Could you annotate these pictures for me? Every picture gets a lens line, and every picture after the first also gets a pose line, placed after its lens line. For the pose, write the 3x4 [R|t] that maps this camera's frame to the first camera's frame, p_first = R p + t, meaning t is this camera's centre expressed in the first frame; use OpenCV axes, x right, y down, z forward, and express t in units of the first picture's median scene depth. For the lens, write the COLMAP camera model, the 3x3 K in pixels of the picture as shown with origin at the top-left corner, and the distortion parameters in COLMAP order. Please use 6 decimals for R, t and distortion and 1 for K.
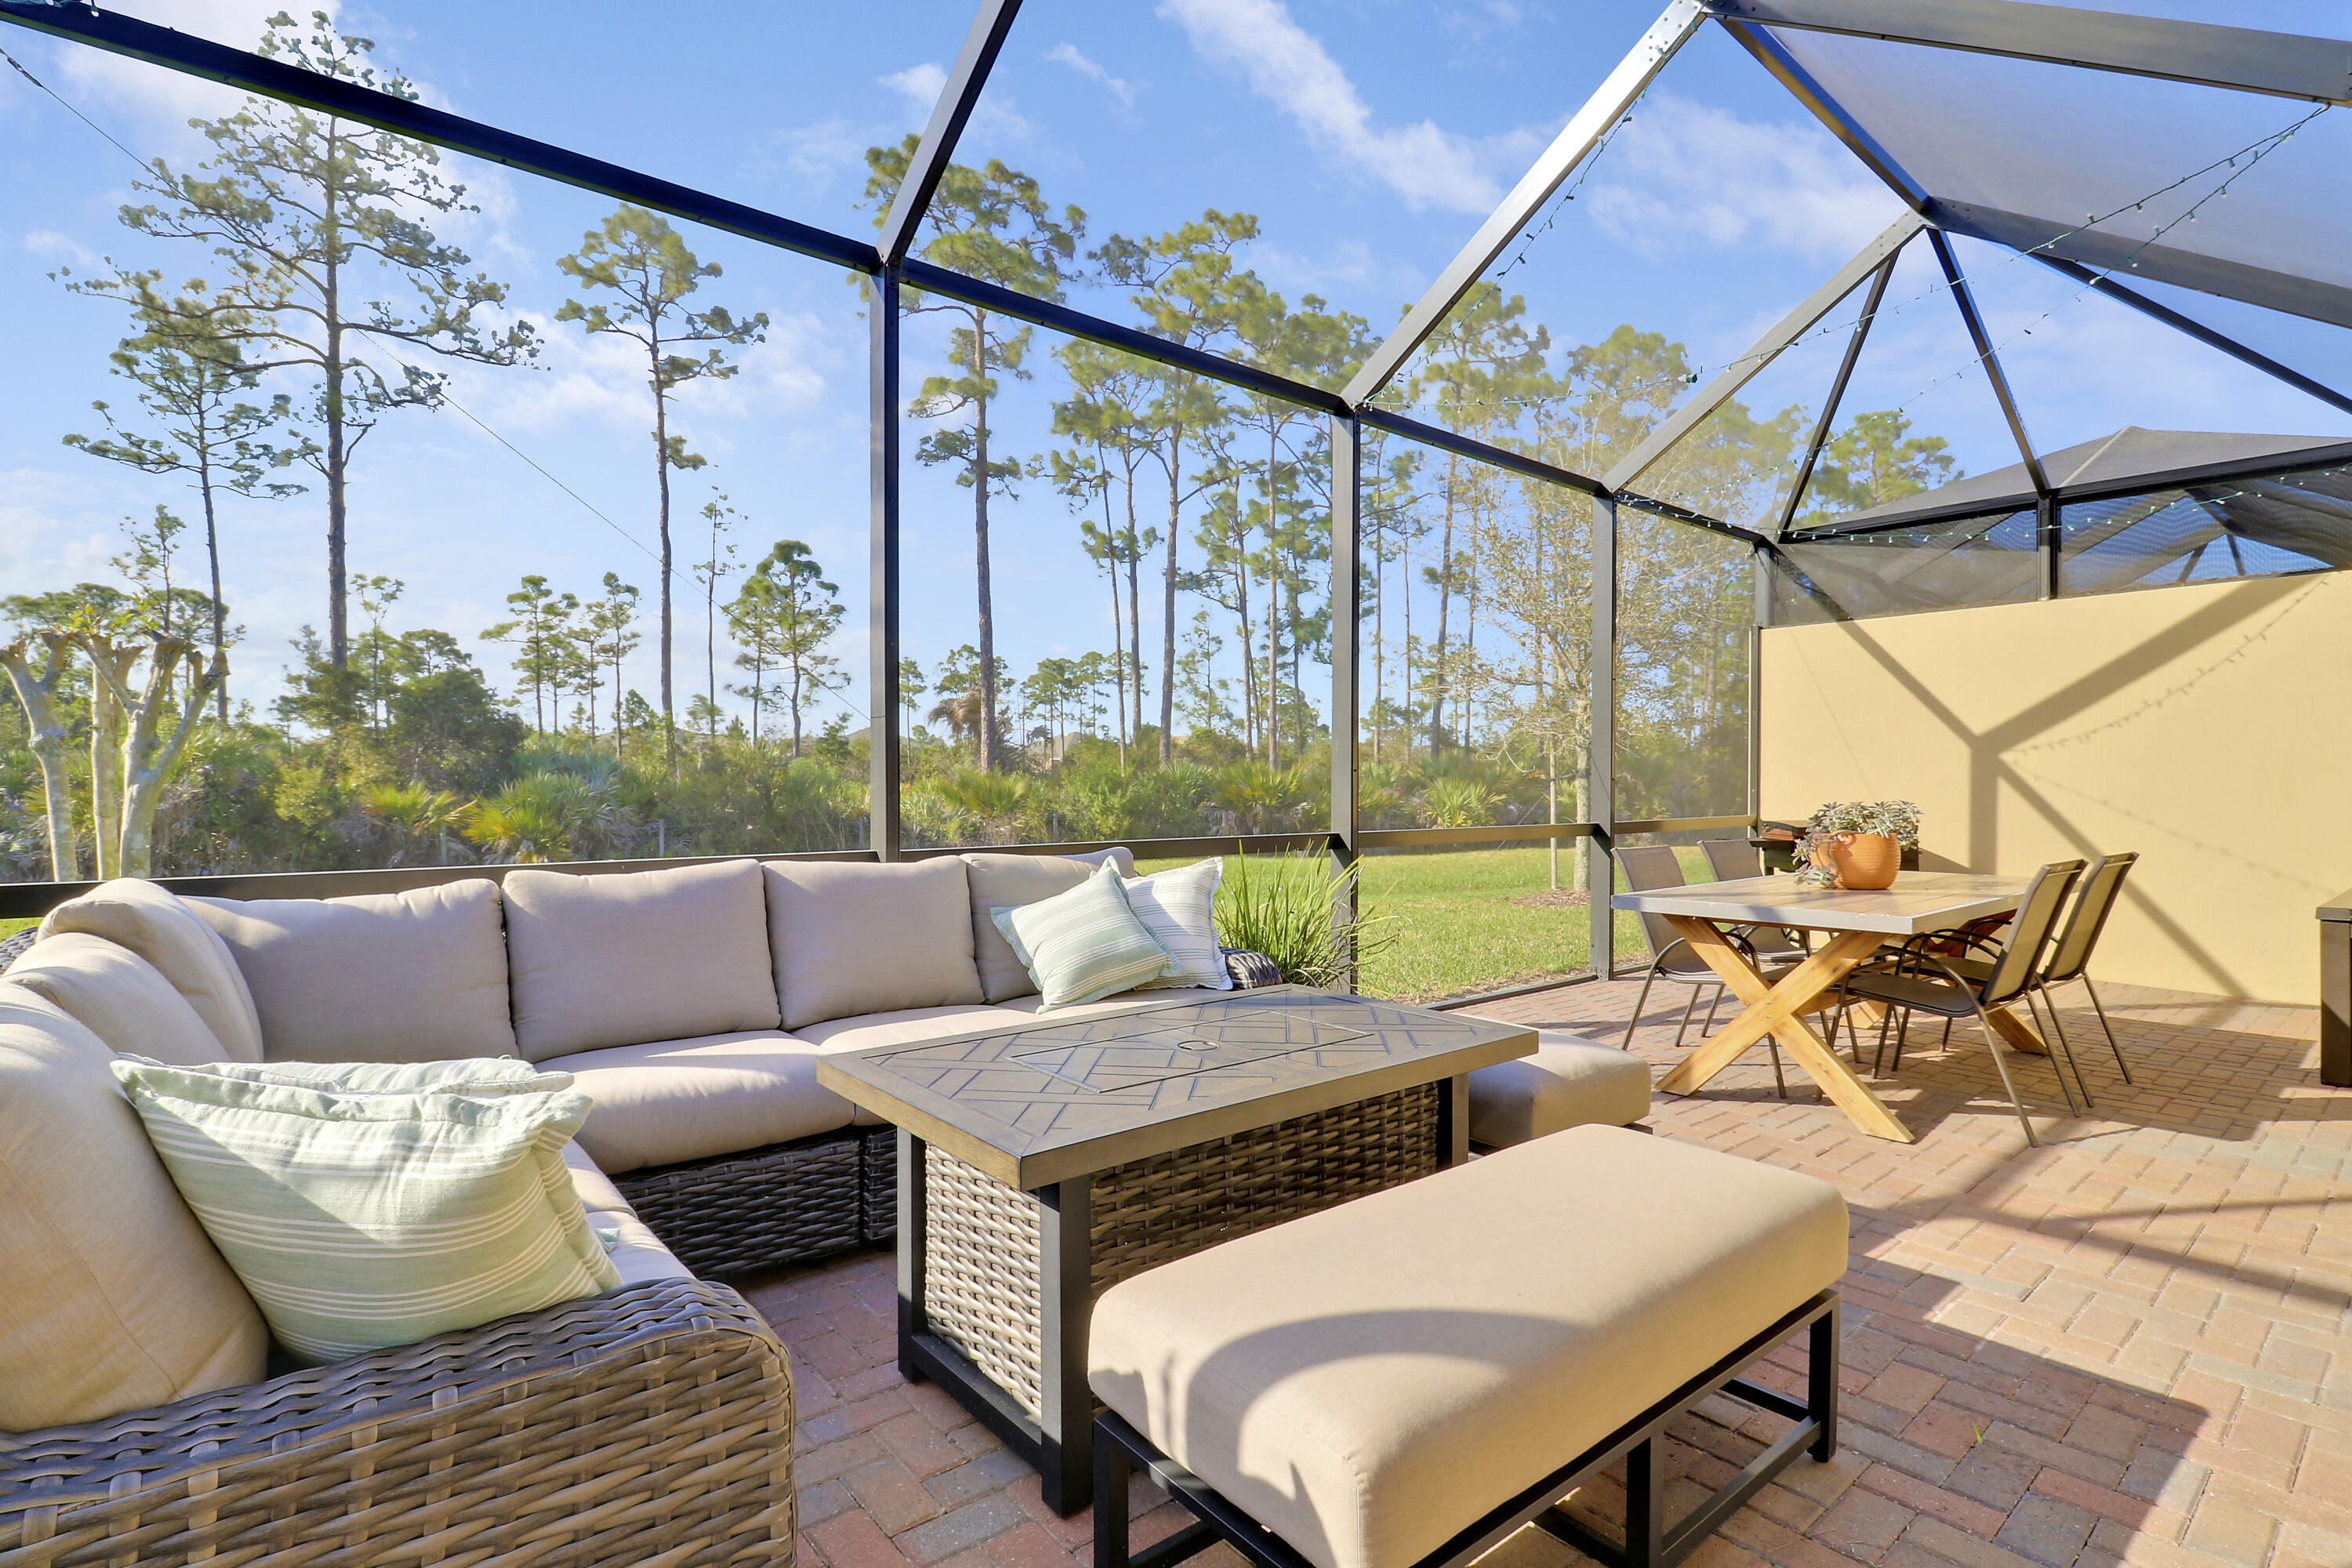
lens RADIAL K [[1145.4, 0, 1222.6], [0, 1145.4, 817.2], [0, 0, 1]] dist [0.002084, -0.007909]
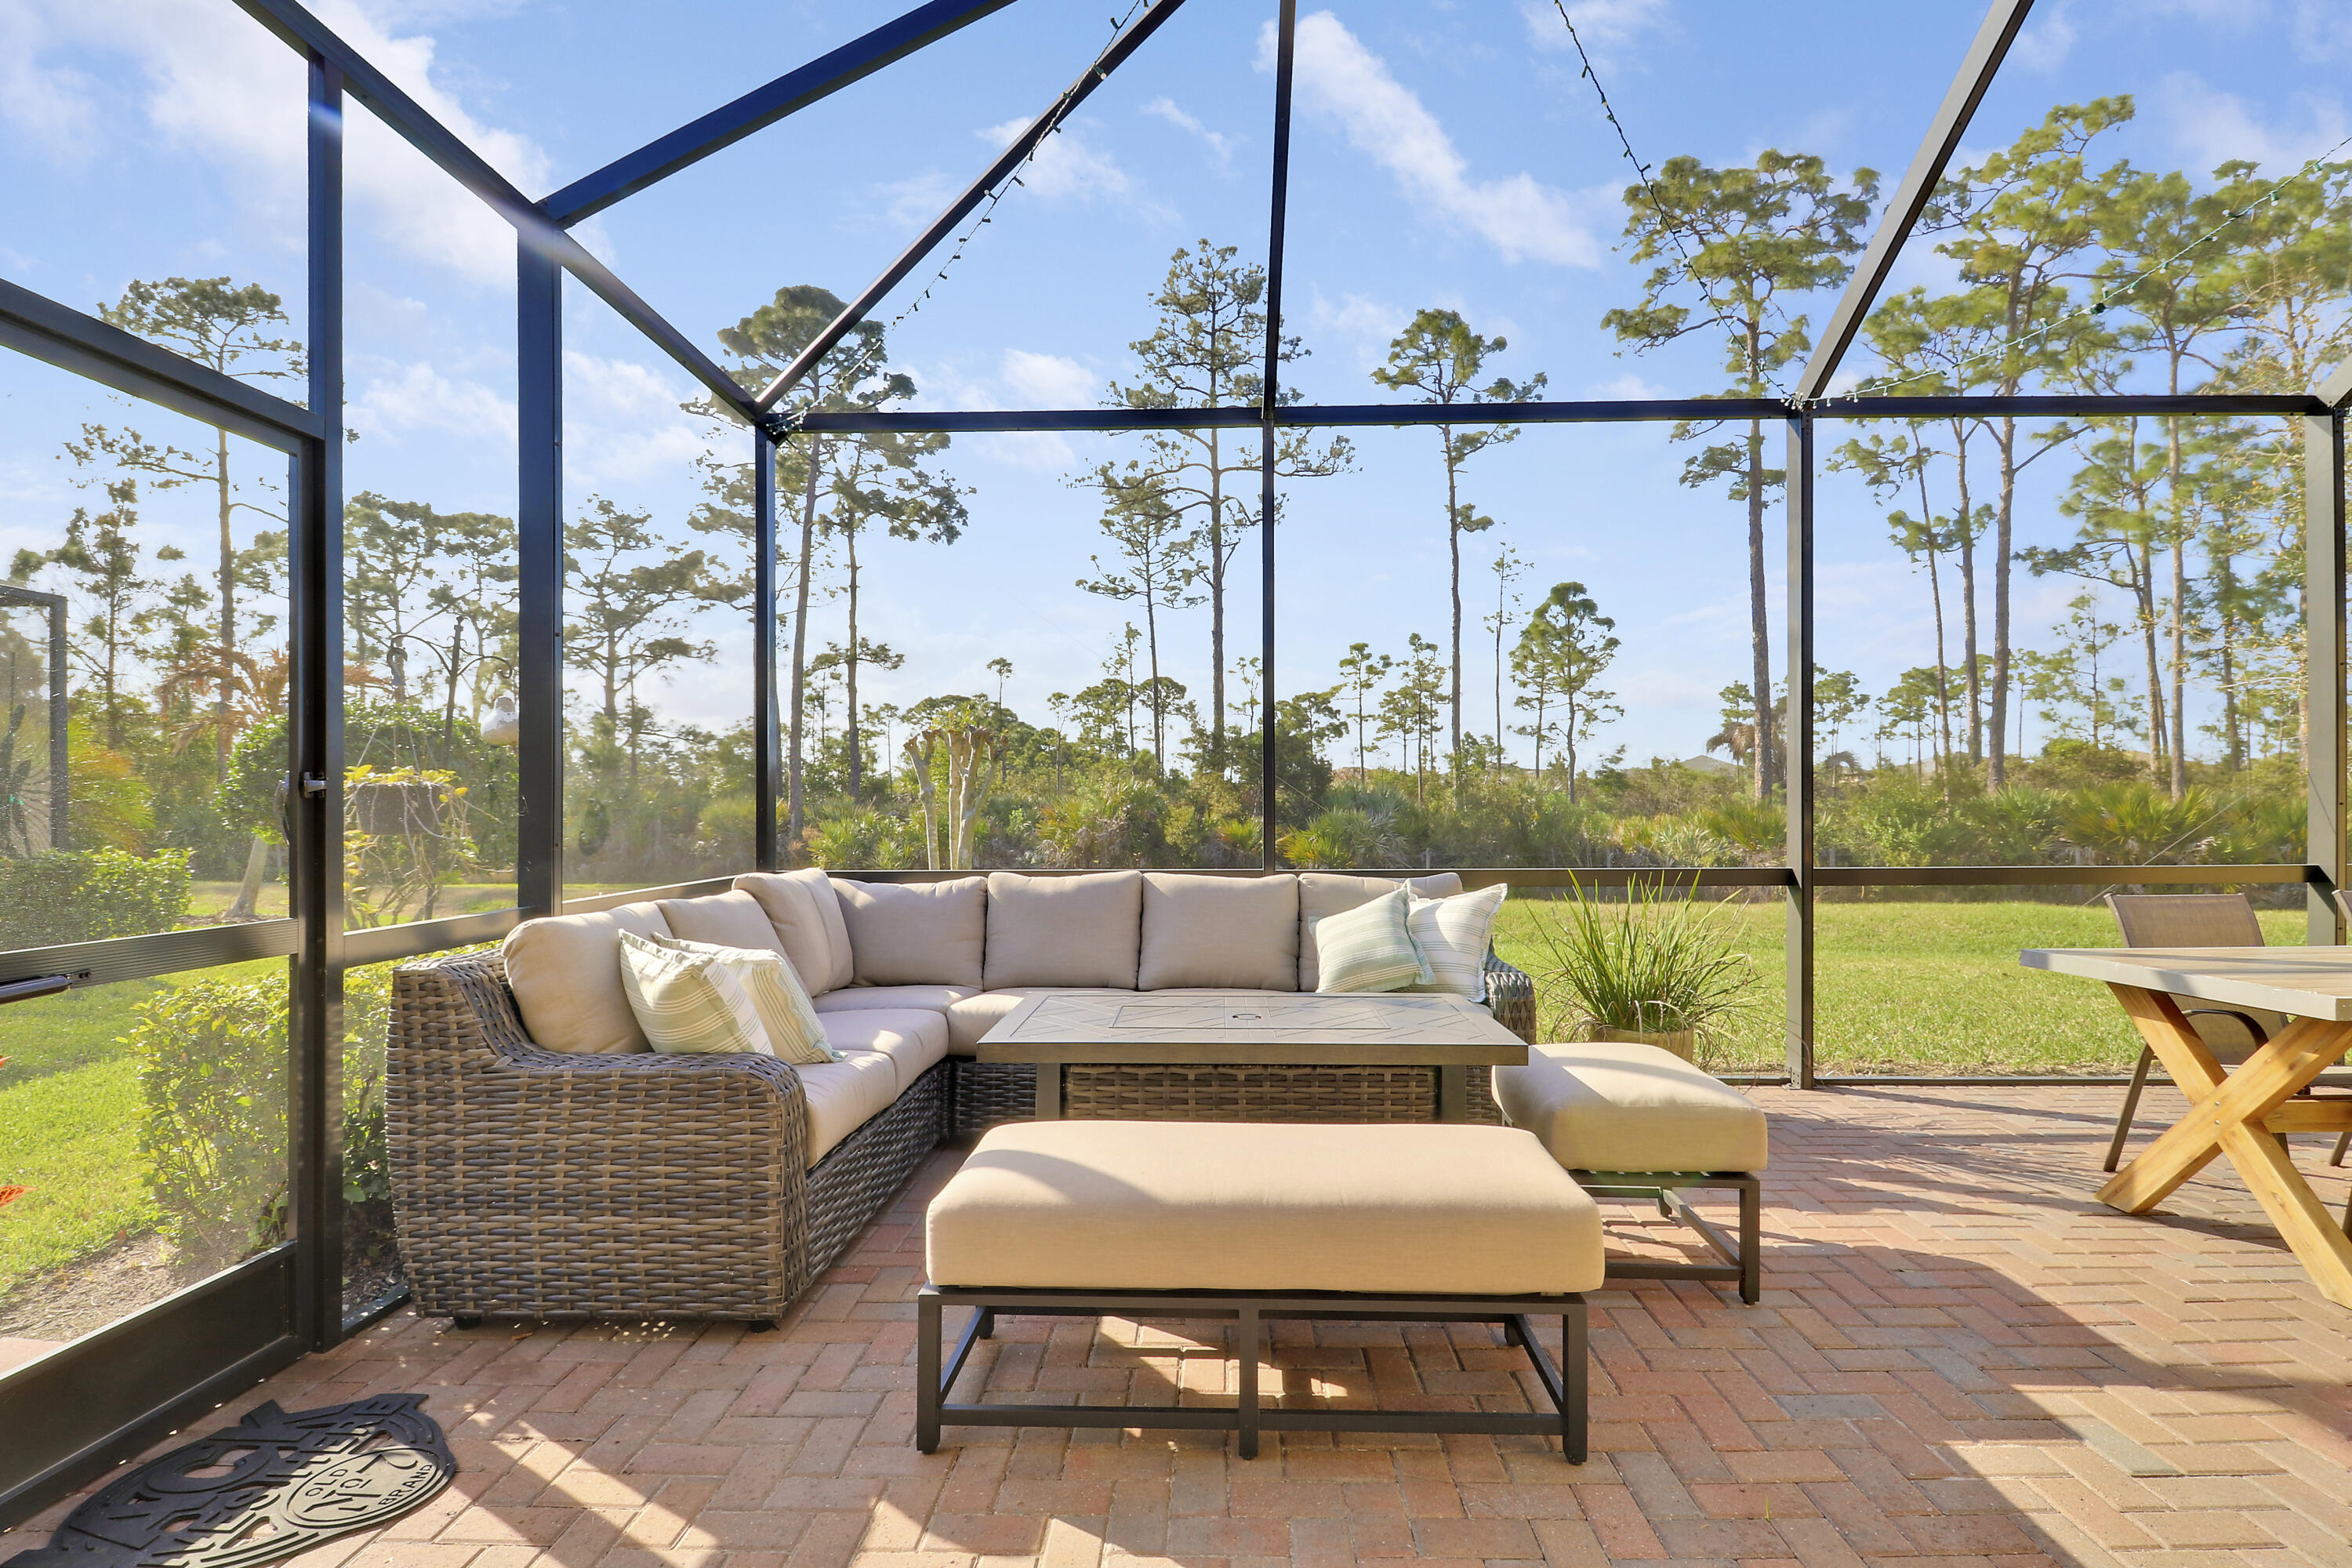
lens RADIAL K [[1145.4, 0, 1167.6], [0, 1145.4, 821.0], [0, 0, 1]] dist [0.002084, -0.007909]
pose [[0.732030, -0.003337, -0.681265, 0.074211], [-0.013665, 0.999715, -0.019579, 0.000159], [0.681136, 0.023642, 0.731775, -0.002587]]
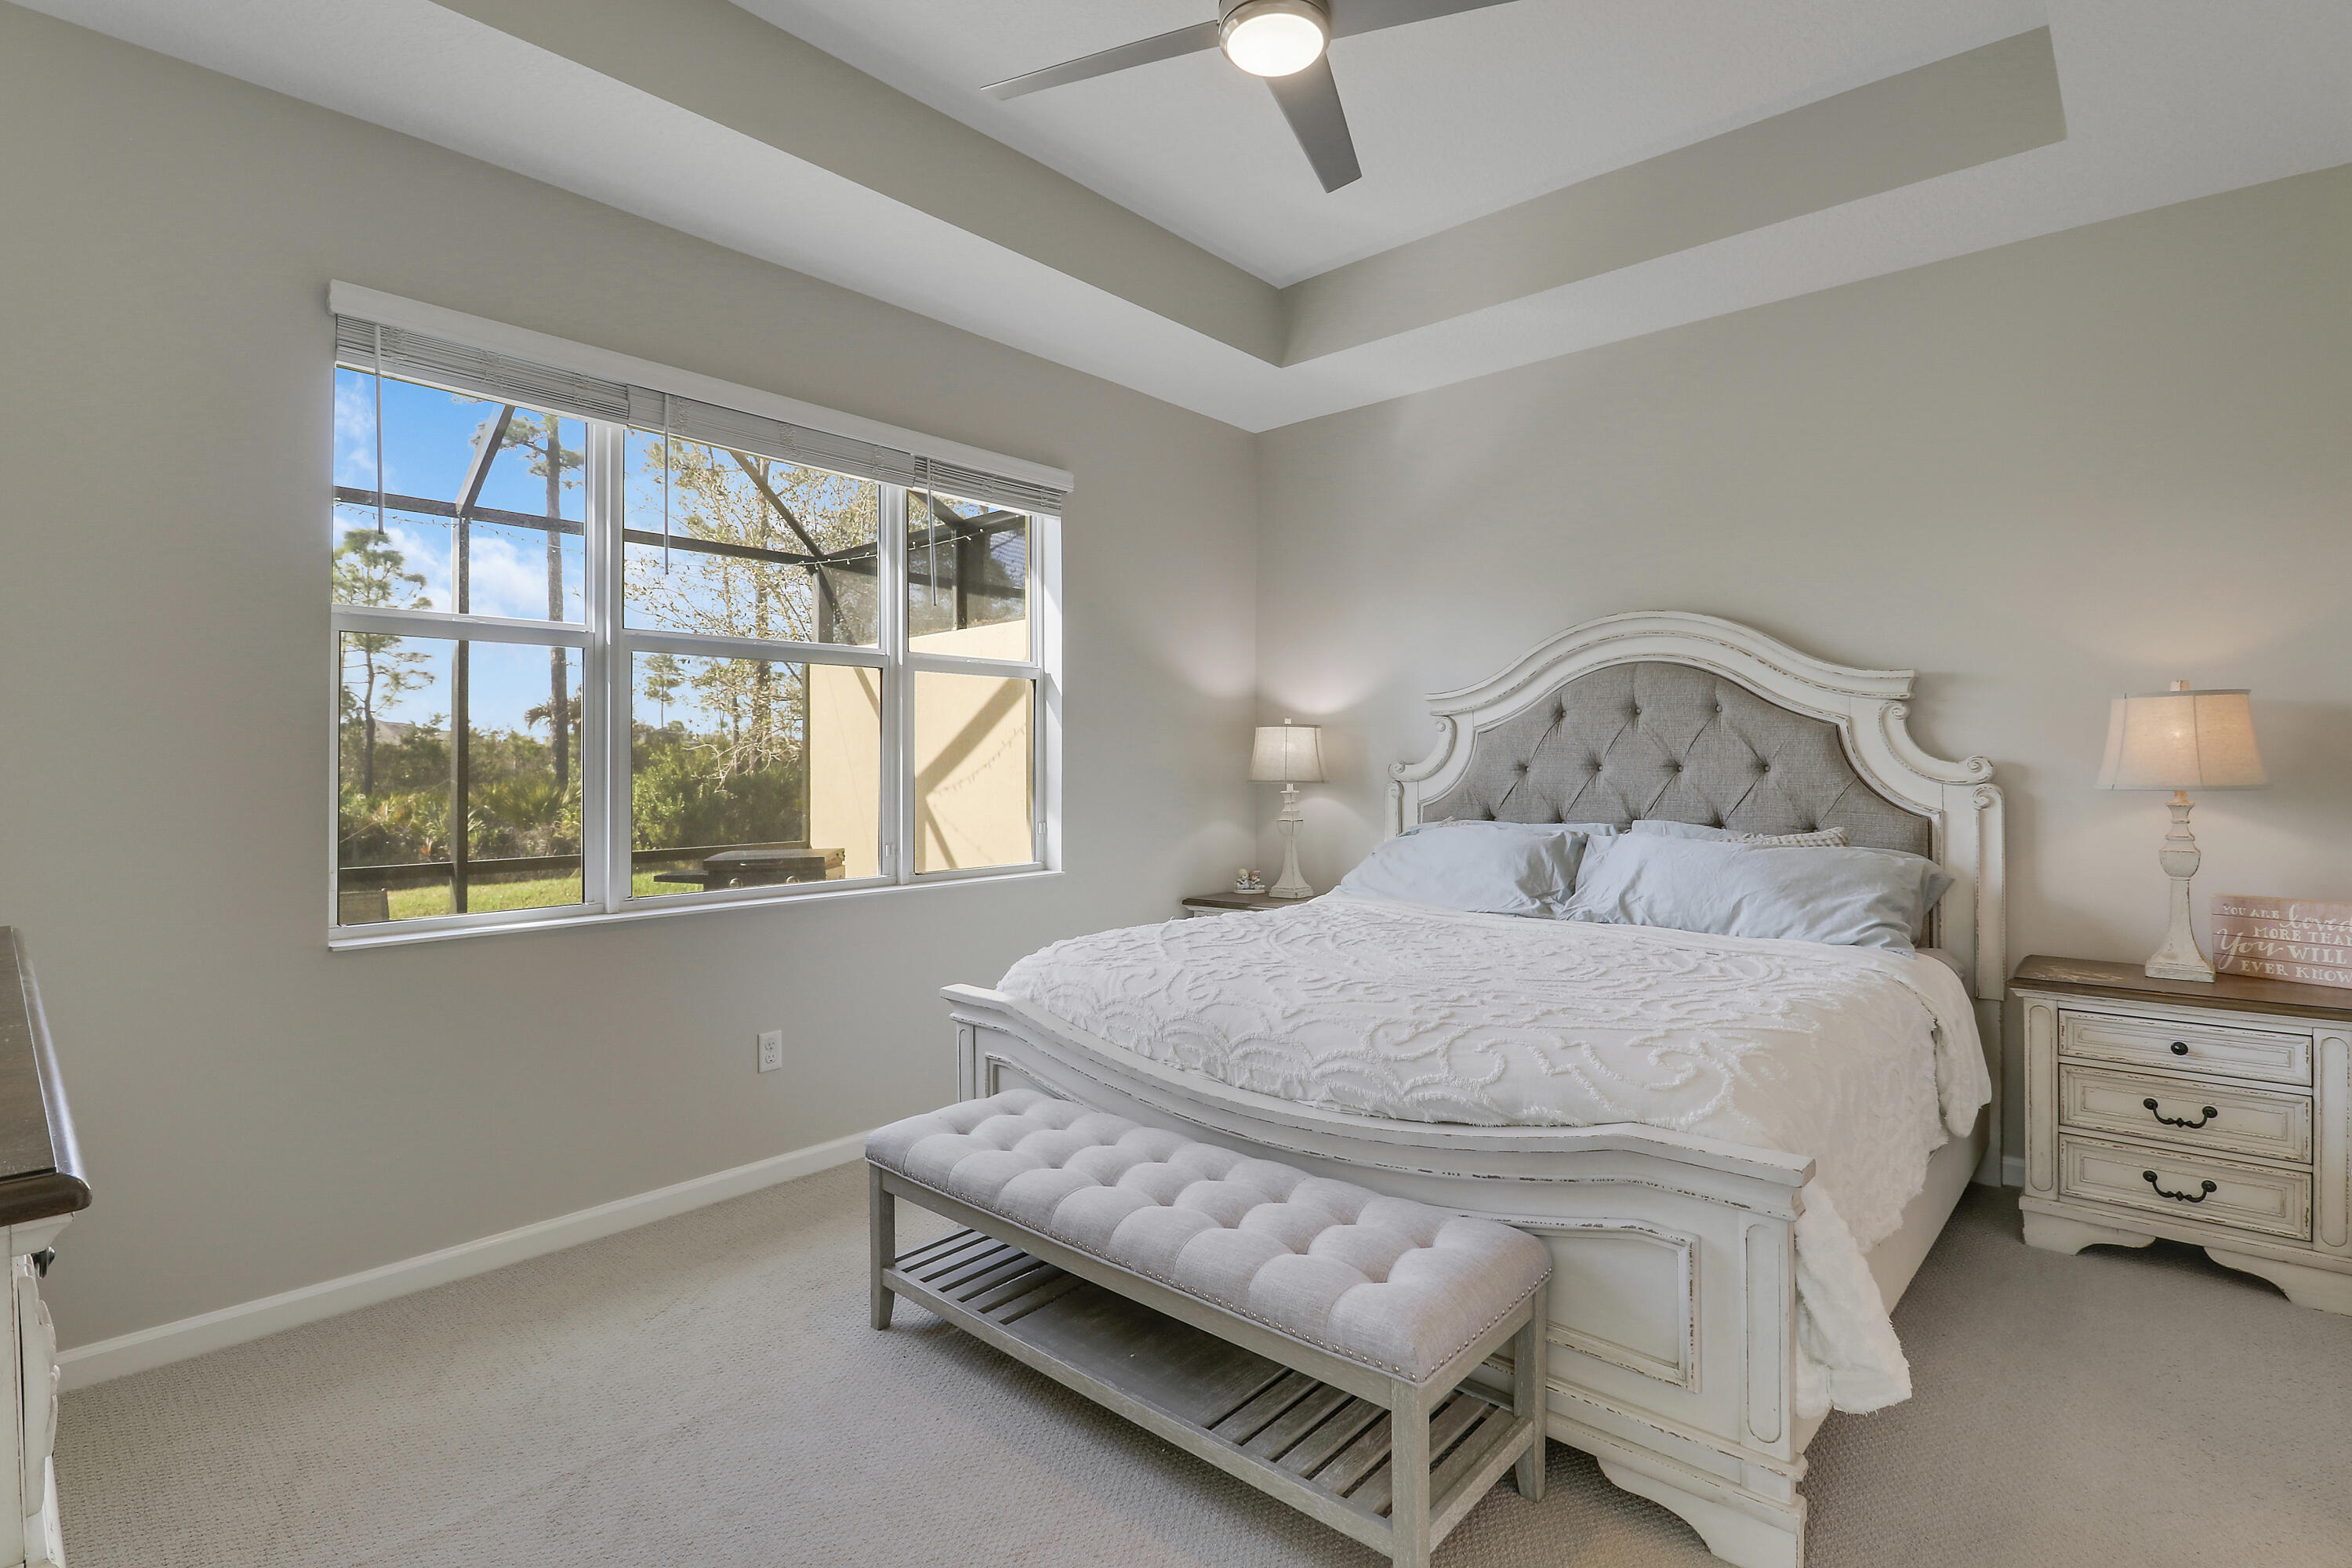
lens RADIAL K [[1145.4, 0, 1243.1], [0, 1145.4, 777.6], [0, 0, 1]] dist [0.002084, -0.007909]
pose [[0.990263, -0.009748, 0.138866, 0.222039], [0.013488, 0.999571, -0.026016, -0.007766], [-0.138553, 0.027636, 0.989969, -0.008794]]
